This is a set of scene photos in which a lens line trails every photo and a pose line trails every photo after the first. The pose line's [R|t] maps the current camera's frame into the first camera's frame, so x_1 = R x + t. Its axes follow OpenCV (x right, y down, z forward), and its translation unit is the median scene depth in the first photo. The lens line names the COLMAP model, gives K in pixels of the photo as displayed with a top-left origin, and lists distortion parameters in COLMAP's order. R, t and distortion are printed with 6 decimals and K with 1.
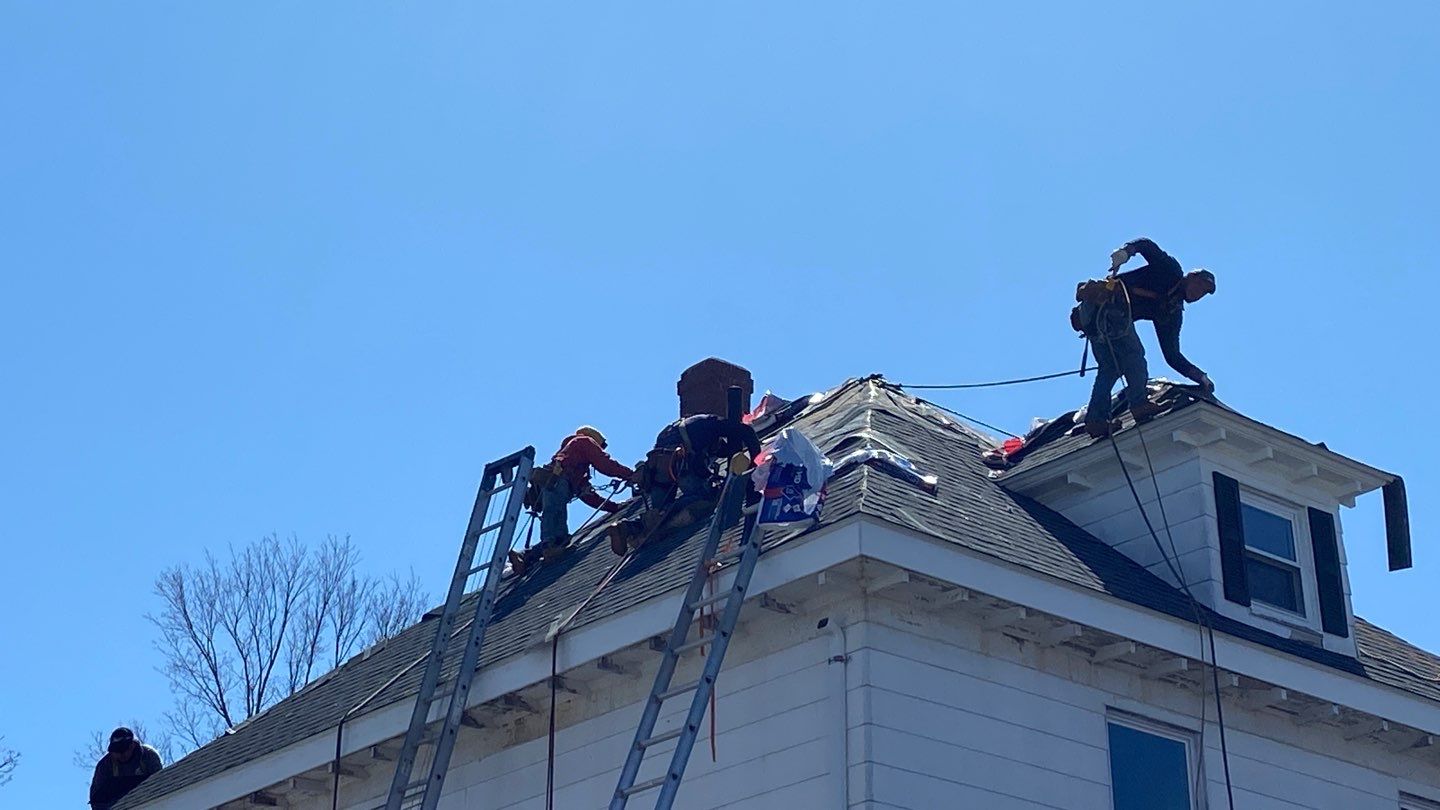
lens RADIAL K [[2642.2, 0, 719.1], [0, 2642.2, 326.3], [0, 0, 1]] dist [0.036937, 0.009120]
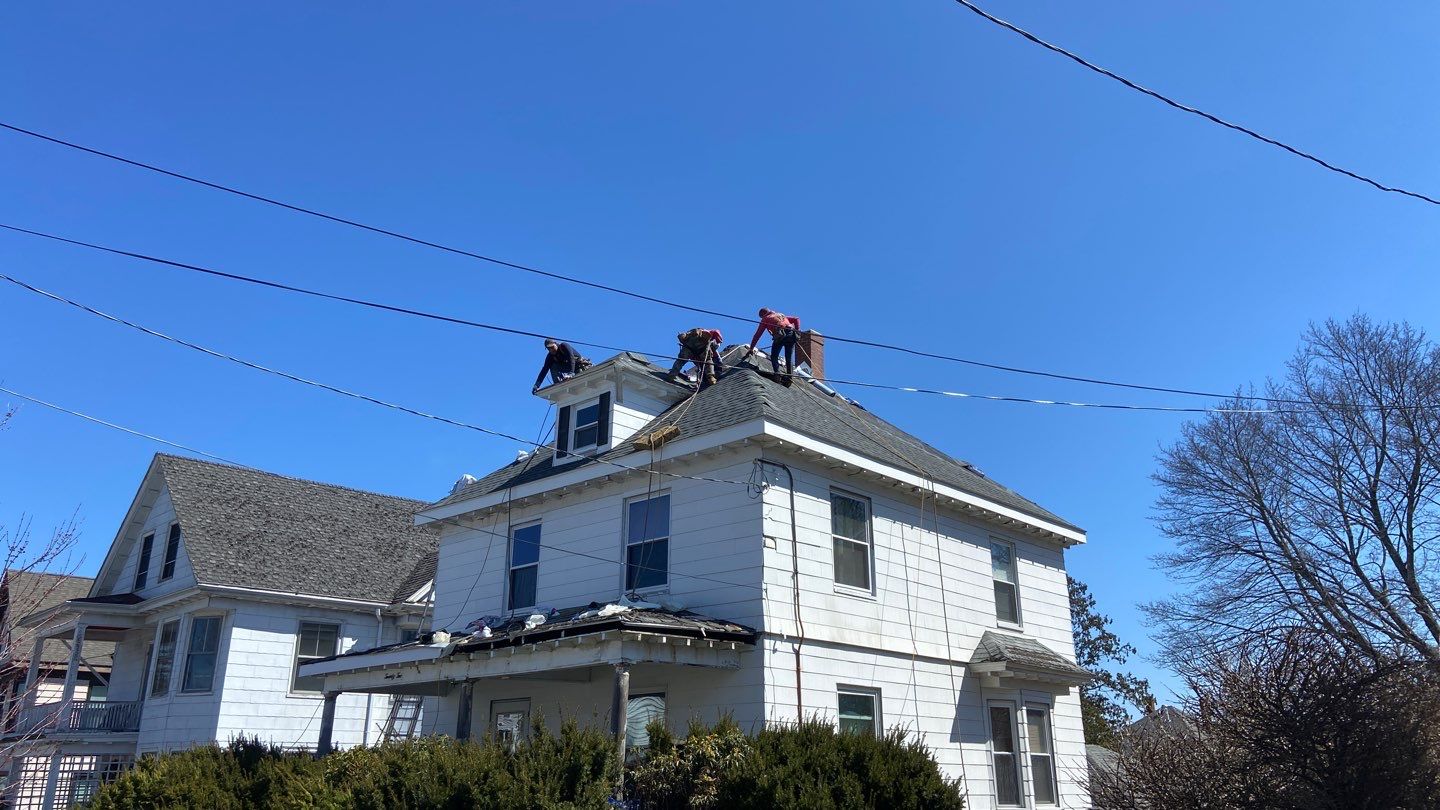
lens RADIAL K [[1068.1, 0, 703.2], [0, 1068.1, 383.0], [0, 0, 1]] dist [0.118328, -0.154996]
pose [[0.100621, -0.335304, -0.936721, 1.206092], [0.424024, 0.866166, -0.264501, 0.374363], [0.900044, -0.370578, 0.229331, 0.907479]]
